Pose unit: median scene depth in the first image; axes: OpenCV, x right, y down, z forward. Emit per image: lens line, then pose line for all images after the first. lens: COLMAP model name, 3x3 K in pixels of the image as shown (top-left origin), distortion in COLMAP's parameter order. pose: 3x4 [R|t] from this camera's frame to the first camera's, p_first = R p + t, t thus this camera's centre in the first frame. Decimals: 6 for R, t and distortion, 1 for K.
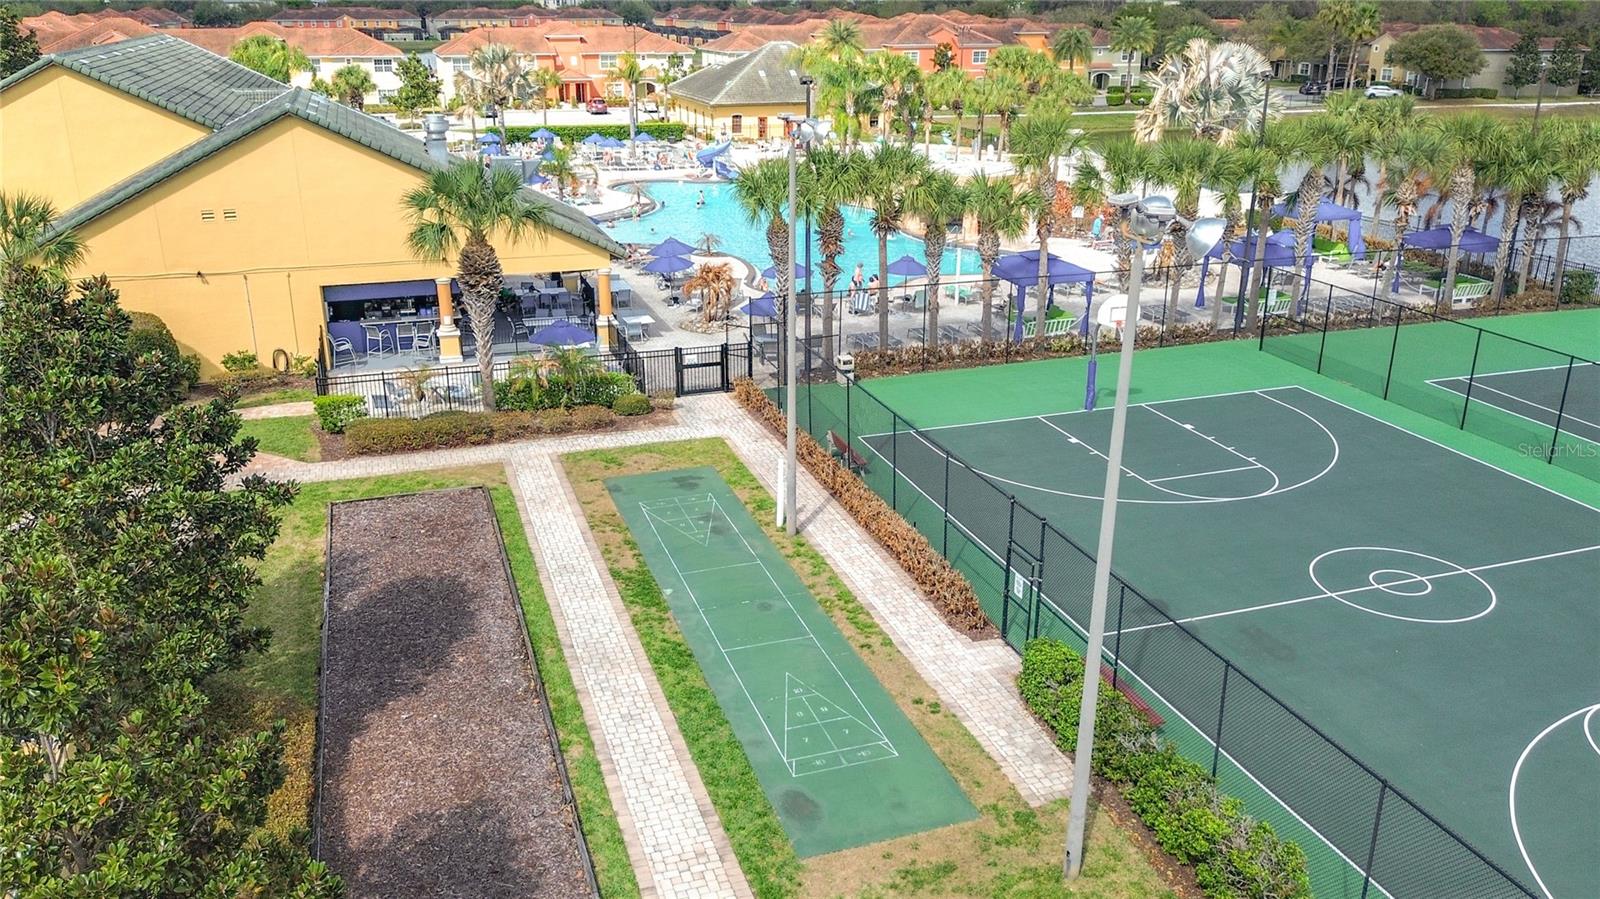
lens RADIAL K [[1184.5, 0, 801.3], [0, 1184.5, 445.7], [0, 0, 1]] dist [0.038799, -0.025652]
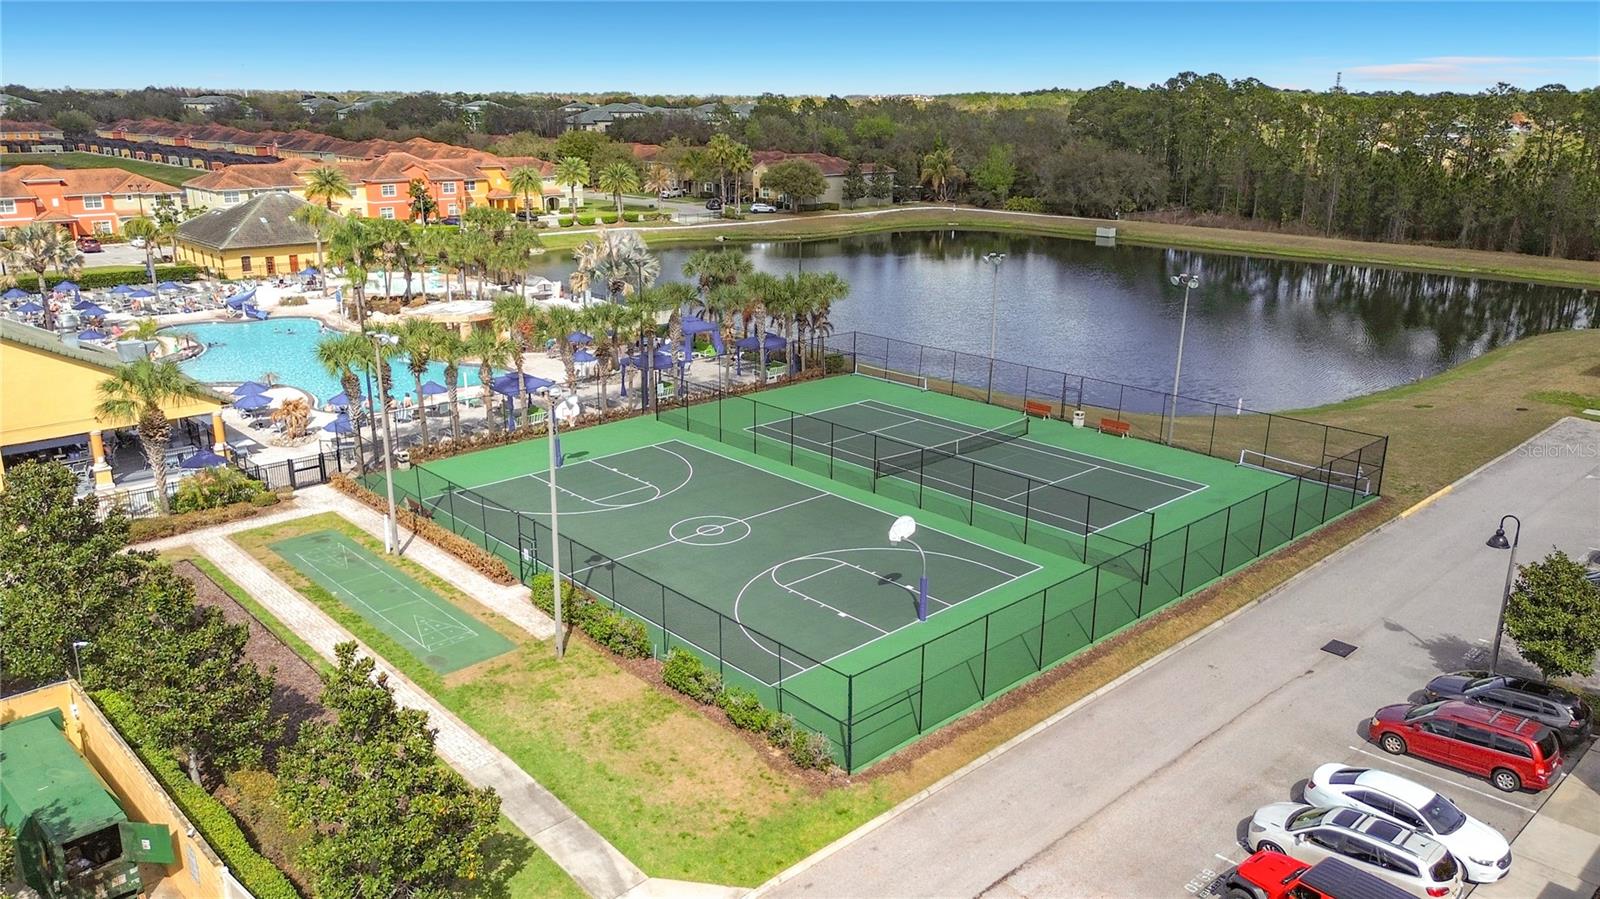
lens RADIAL K [[1184.5, 0, 832.5], [0, 1184.5, 448.6], [0, 0, 1]] dist [0.038799, -0.025652]
pose [[0.899585, -0.114634, 0.421434, -0.104686], [0.134933, 0.990681, -0.018549, 0.024515], [-0.415380, 0.073552, 0.906669, -0.620531]]
